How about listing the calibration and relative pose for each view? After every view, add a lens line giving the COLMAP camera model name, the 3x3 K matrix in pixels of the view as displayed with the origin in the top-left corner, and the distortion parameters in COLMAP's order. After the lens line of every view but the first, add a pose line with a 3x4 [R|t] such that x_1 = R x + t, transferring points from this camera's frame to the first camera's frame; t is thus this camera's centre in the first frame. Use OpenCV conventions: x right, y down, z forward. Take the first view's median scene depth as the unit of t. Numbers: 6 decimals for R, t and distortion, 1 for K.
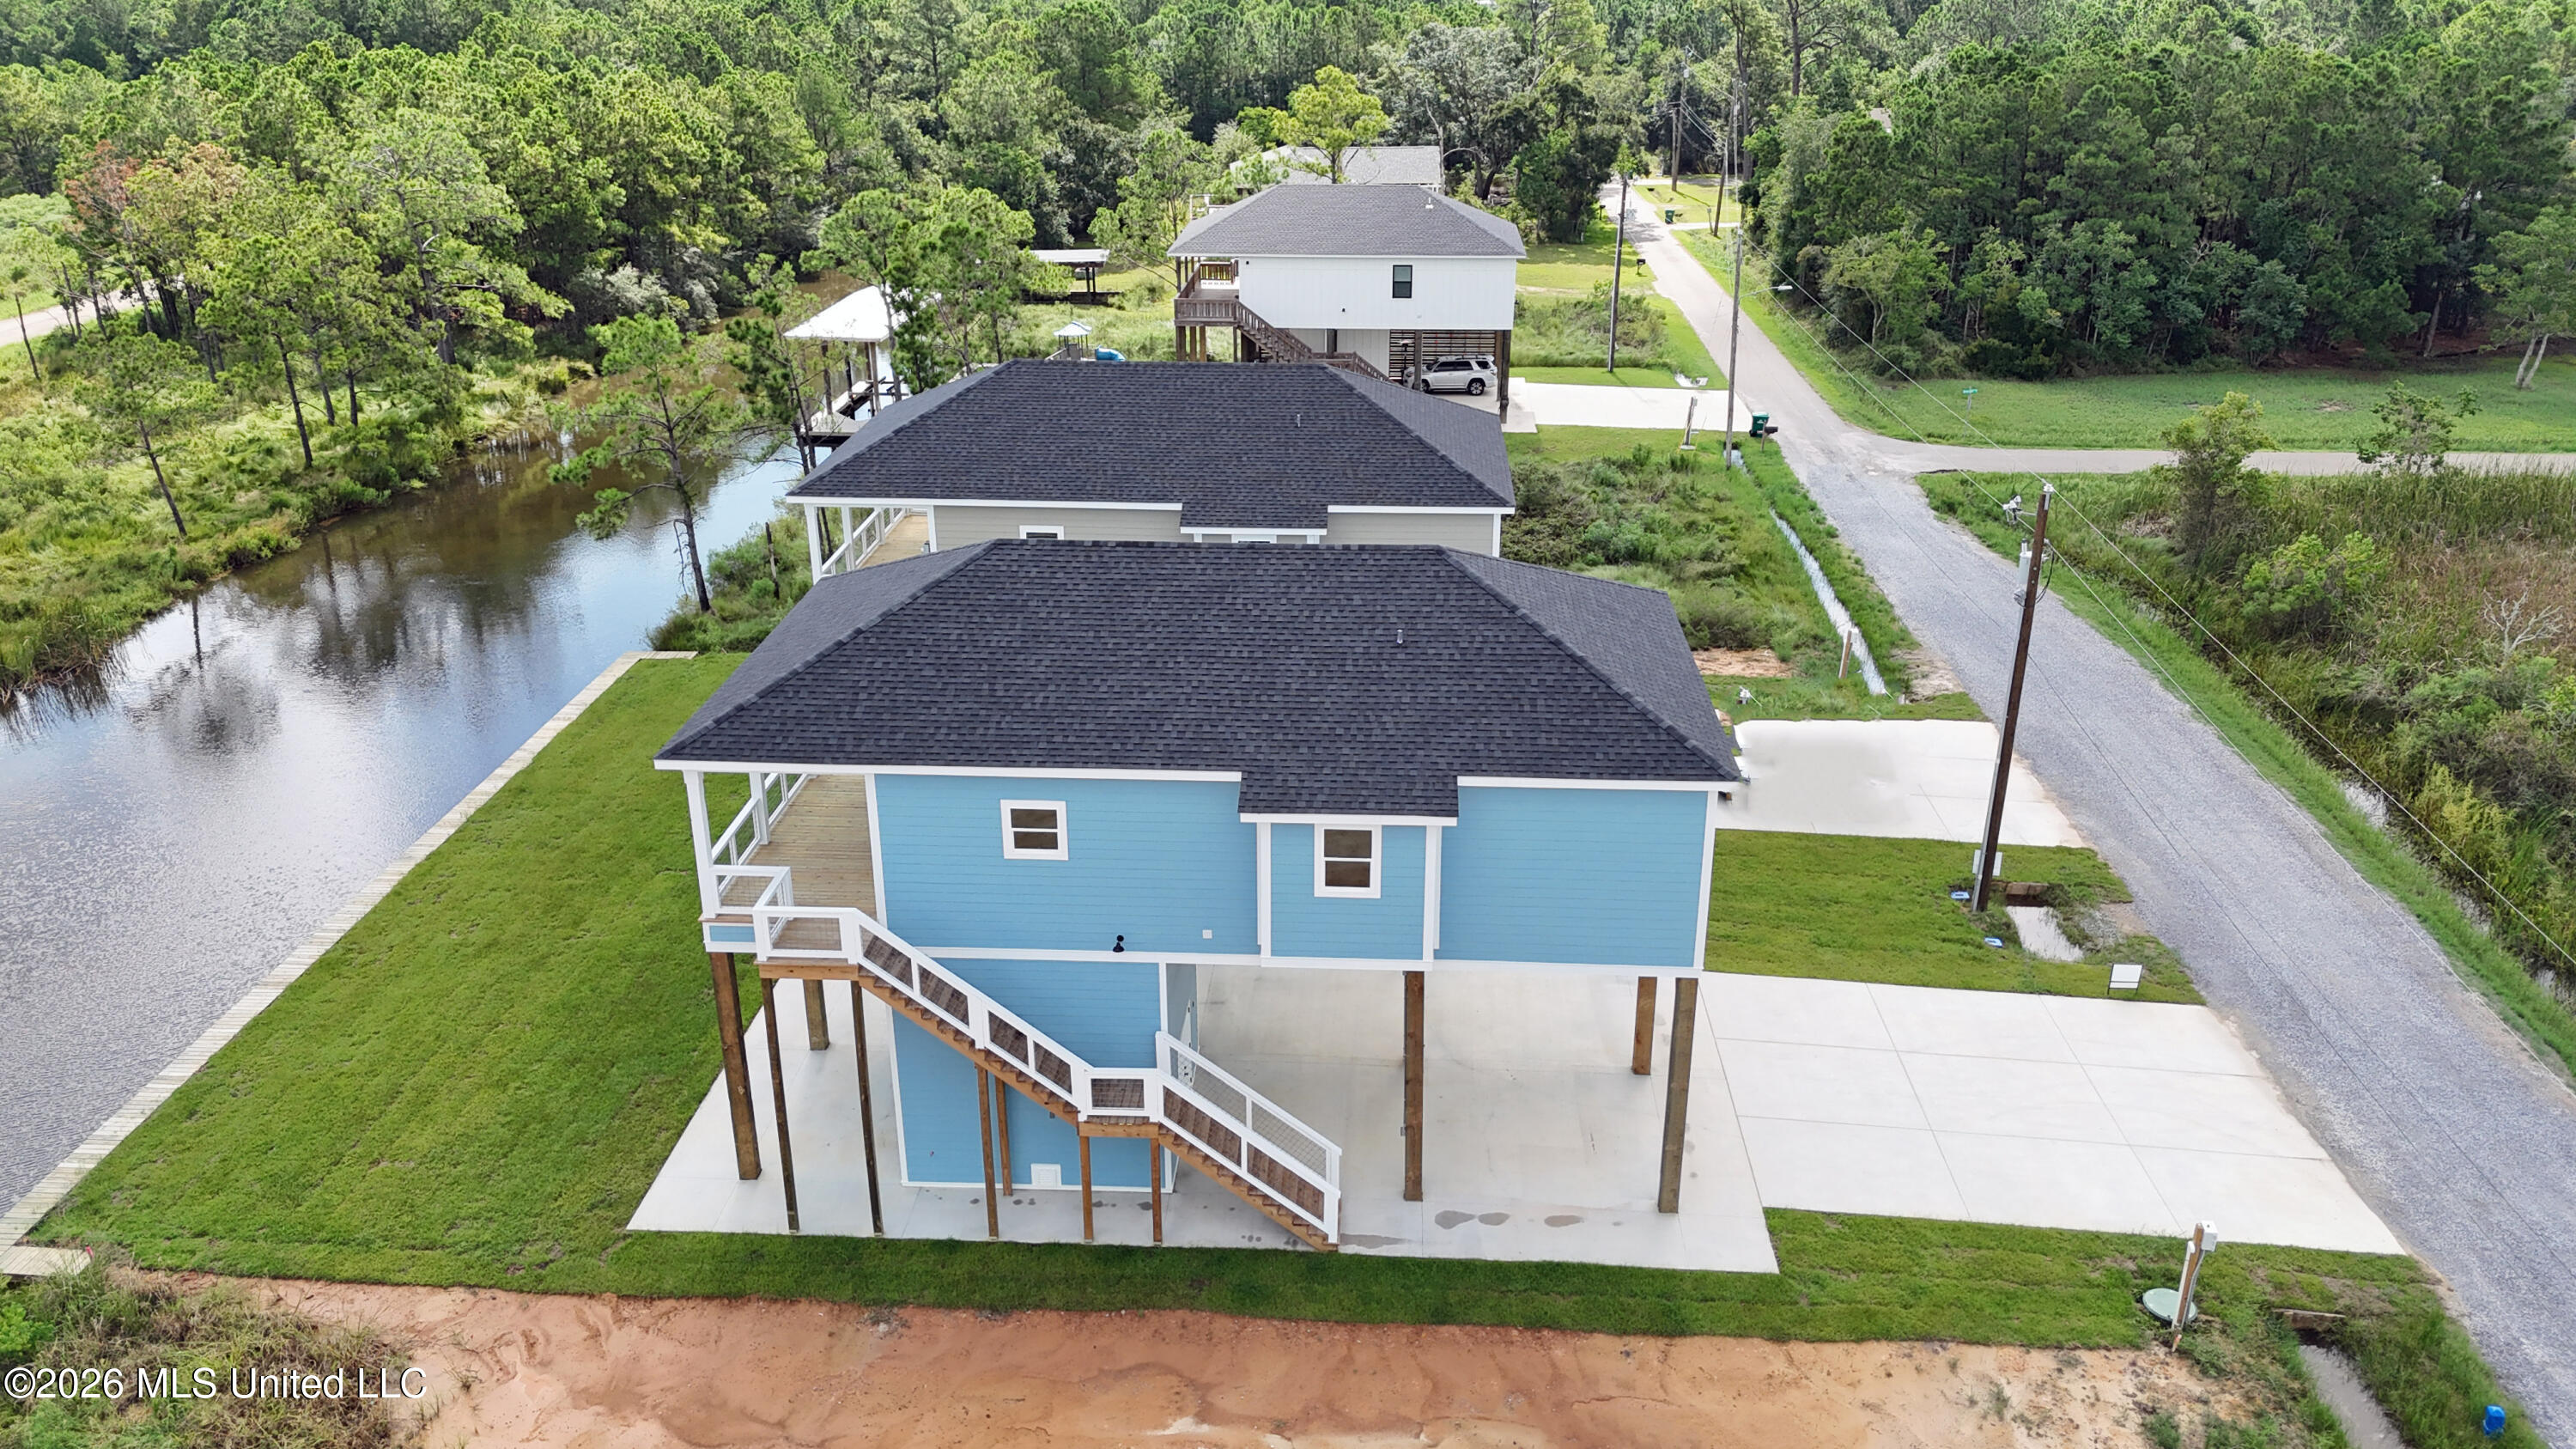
lens RADIAL K [[1894.8, 0, 1299.4], [0, 1894.8, 723.0], [0, 0, 1]] dist [0.042247, -0.031447]
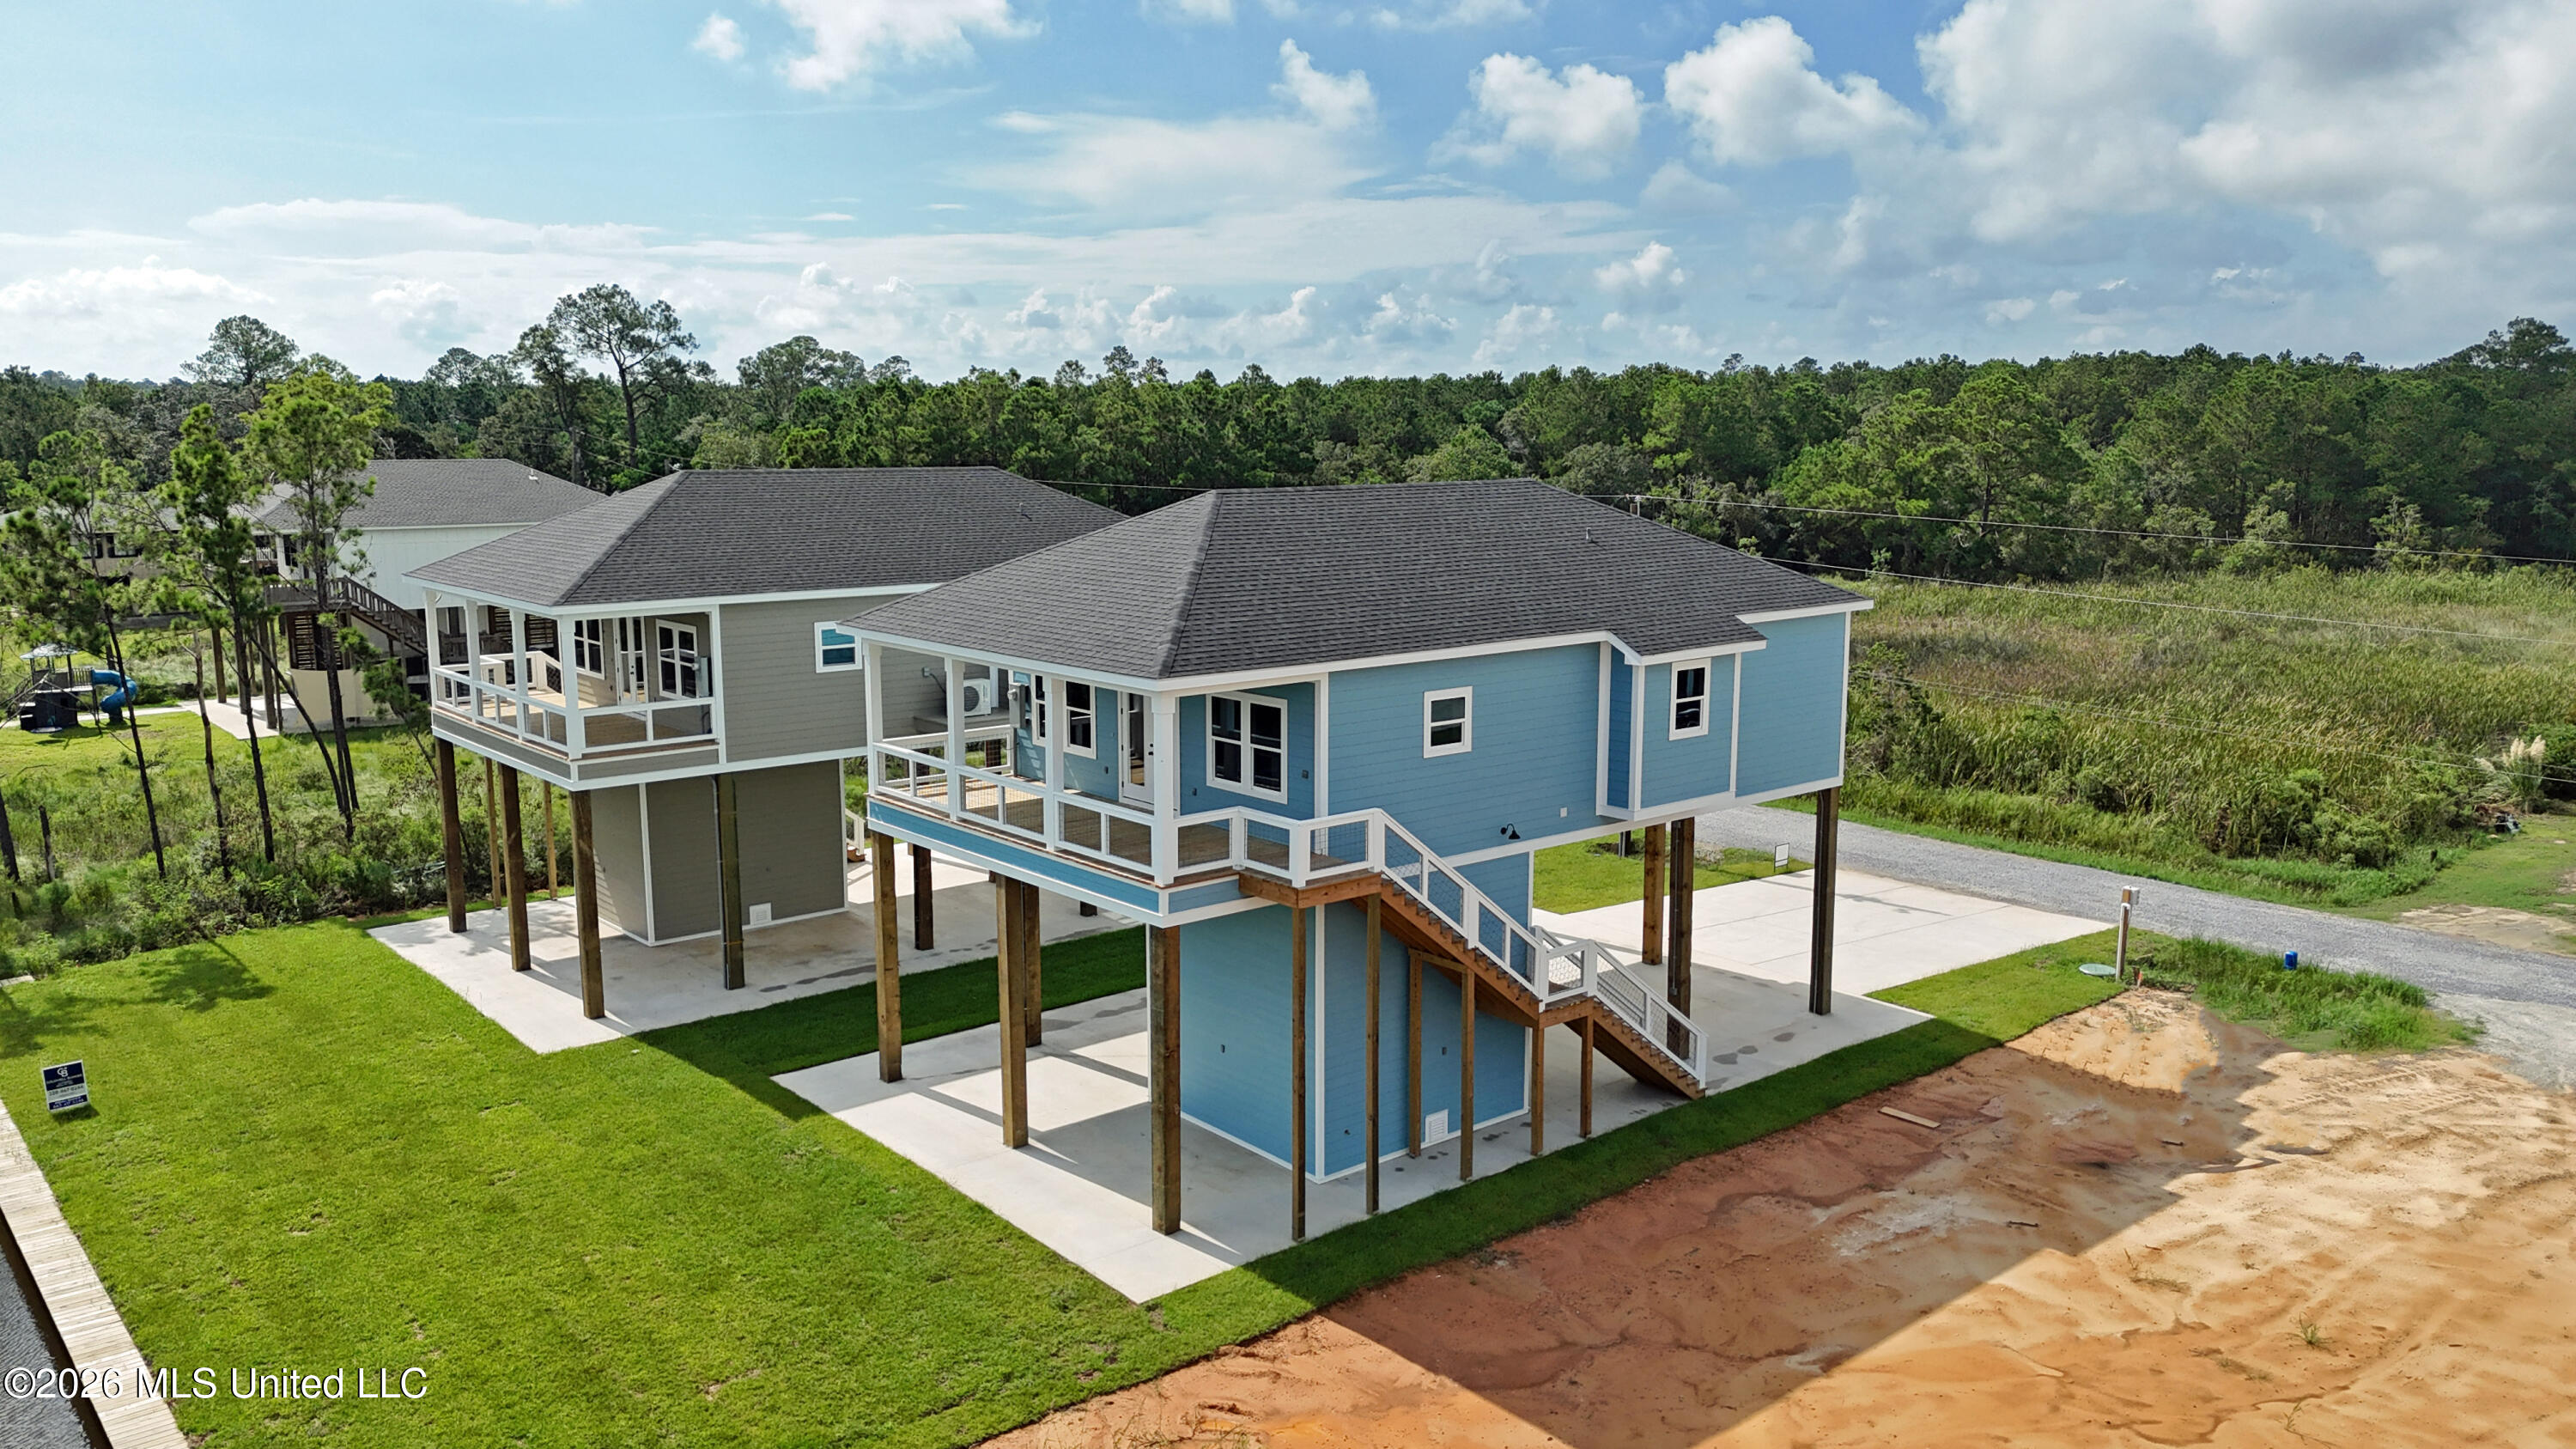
lens RADIAL K [[1894.8, 0, 1291.5], [0, 1894.8, 726.7], [0, 0, 1]] dist [0.042247, -0.031447]
pose [[0.725534, -0.108216, 0.679625, -0.866266], [0.255313, 0.959408, -0.119794, 0.155738], [-0.639074, 0.260432, 0.723712, 0.346984]]
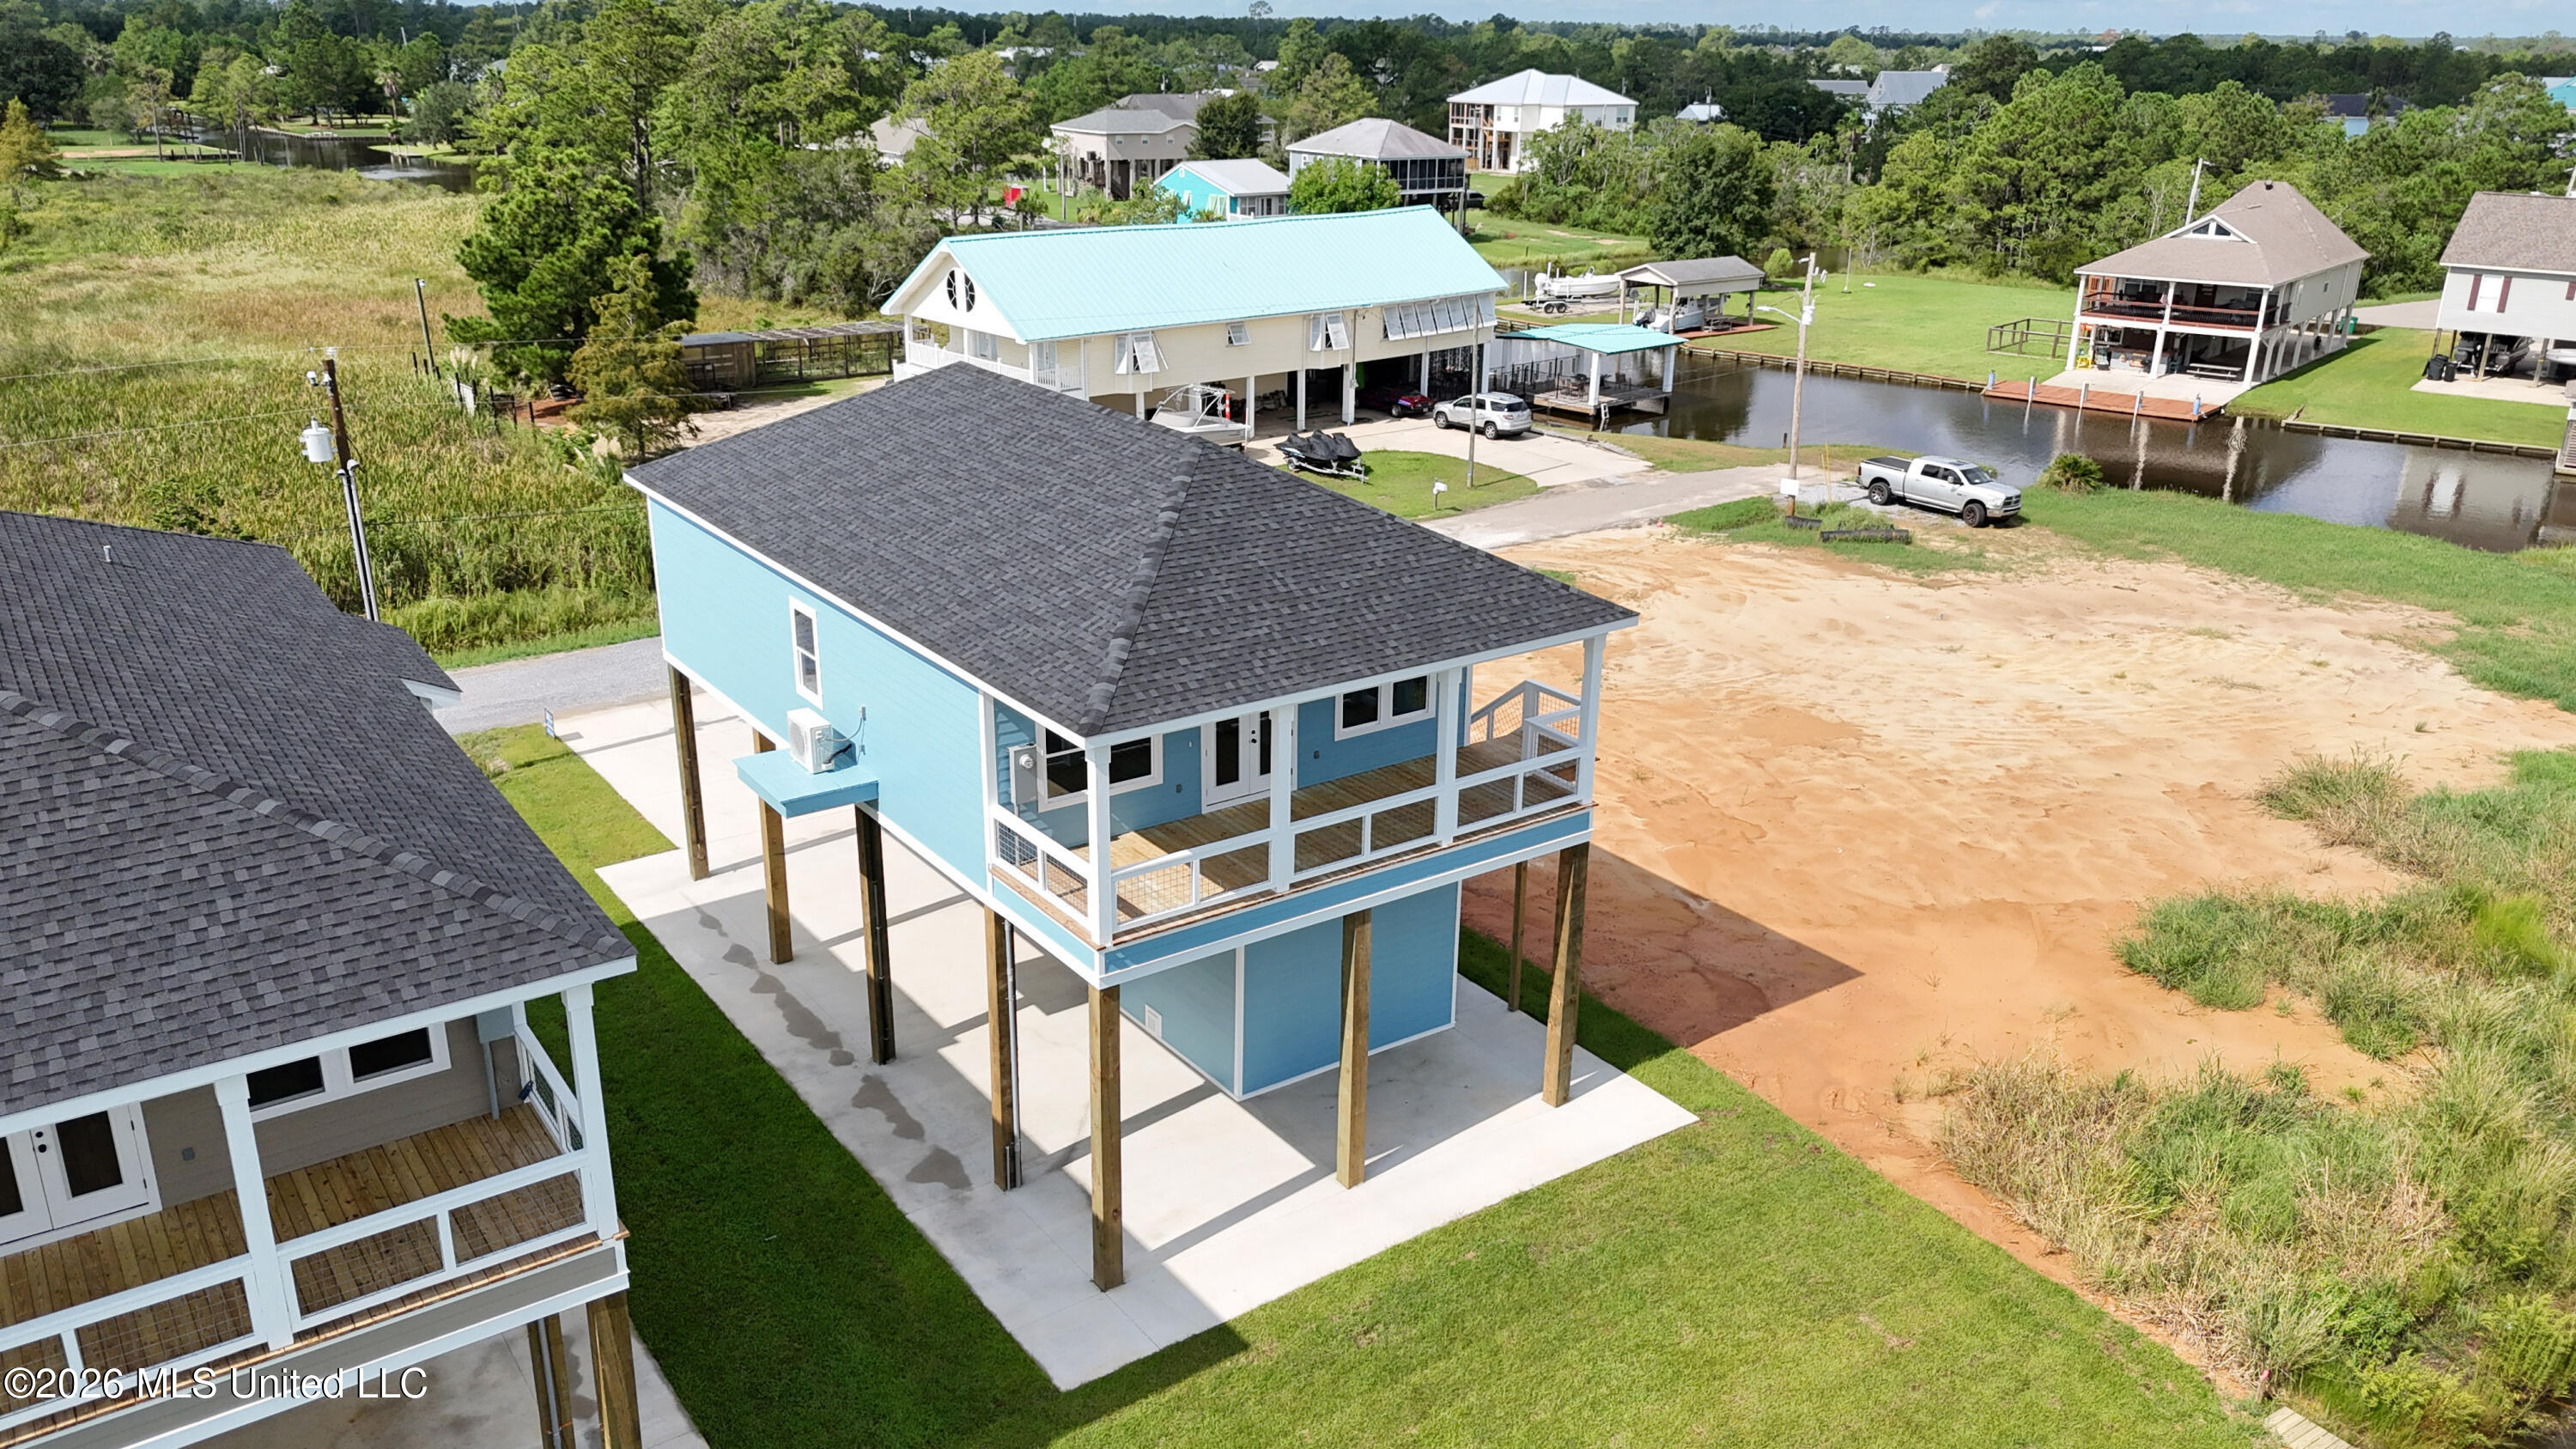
lens RADIAL K [[1894.8, 0, 1278.7], [0, 1894.8, 734.3], [0, 0, 1]] dist [0.042247, -0.031447]
pose [[-0.626702, -0.271891, 0.730288, -0.898873], [0.279989, 0.796009, 0.536634, -0.461716], [-0.727221, 0.540782, -0.422734, 1.526042]]
